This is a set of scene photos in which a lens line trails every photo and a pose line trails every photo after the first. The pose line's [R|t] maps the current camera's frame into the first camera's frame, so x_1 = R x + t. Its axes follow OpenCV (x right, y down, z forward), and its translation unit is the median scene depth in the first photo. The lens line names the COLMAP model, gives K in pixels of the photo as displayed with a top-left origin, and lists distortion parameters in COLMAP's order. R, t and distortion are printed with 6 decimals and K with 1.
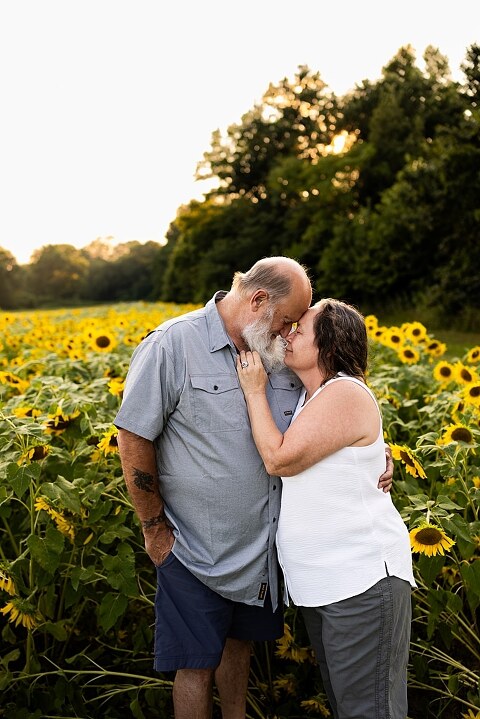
lens RADIAL K [[692.9, 0, 241.8], [0, 692.9, 359.5], [0, 0, 1]] dist [0.004485, -0.020759]
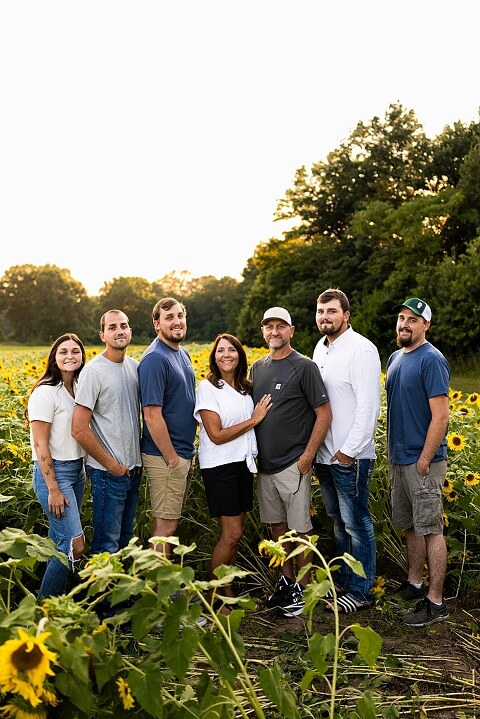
lens RADIAL K [[763.5, 0, 217.5], [0, 763.5, 327.2], [0, 0, 1]] dist [0.009666, -0.018300]
pose [[0.989371, 0.045068, -0.138253, 0.008866], [-0.059509, 0.992986, -0.102163, 0.004743], [0.132679, 0.109305, 0.985114, -0.064484]]
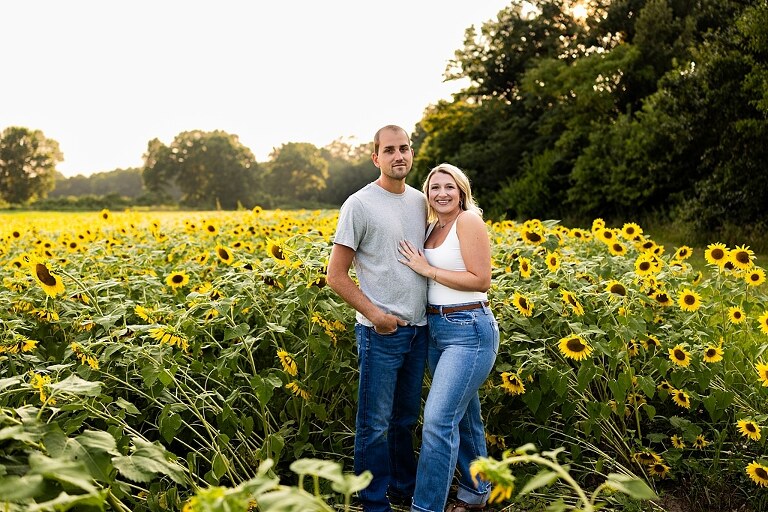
lens RADIAL K [[750.1, 0, 382.4], [0, 750.1, 257.5], [0, 0, 1]] dist [0.000505, -0.014784]
pose [[0.989022, 0.053034, -0.137921, 0.003949], [-0.055650, 0.998335, -0.015180, 0.006419], [0.136887, 0.022689, 0.990327, -0.036041]]
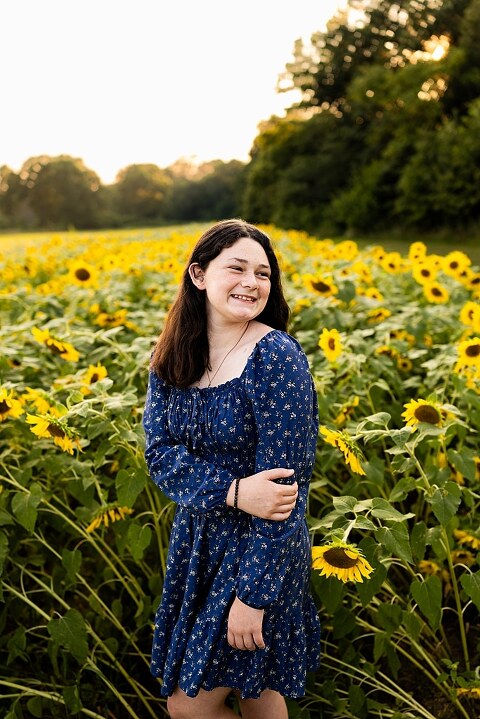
lens RADIAL K [[692.9, 0, 241.8], [0, 692.9, 359.5], [0, 0, 1]] dist [0.004485, -0.020759]
pose [[0.992907, 0.025625, -0.116100, 0.013682], [-0.012410, 0.993501, 0.113146, -0.002519], [0.118245, -0.110903, 0.986772, 0.015268]]
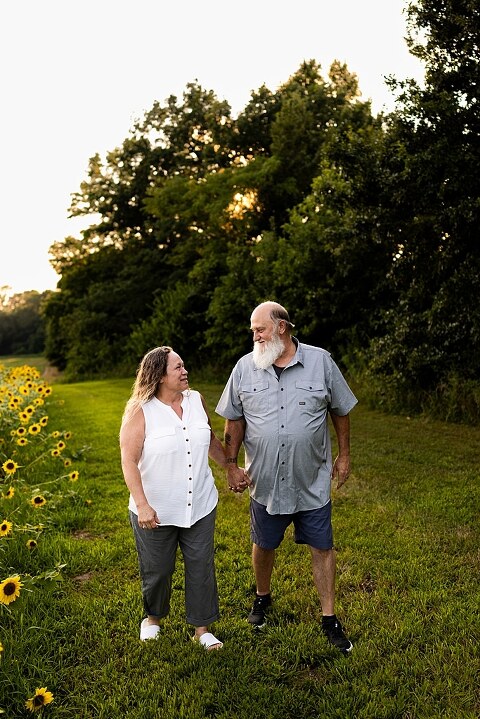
lens RADIAL K [[709.4, 0, 244.1], [0, 709.4, 360.6], [0, 0, 1]] dist [0.002680, -0.009685]
pose [[0.990636, -0.015714, 0.135622, 0.043218], [0.025370, 0.997240, -0.069773, -0.027645], [-0.134151, 0.072560, 0.988301, 0.239981]]
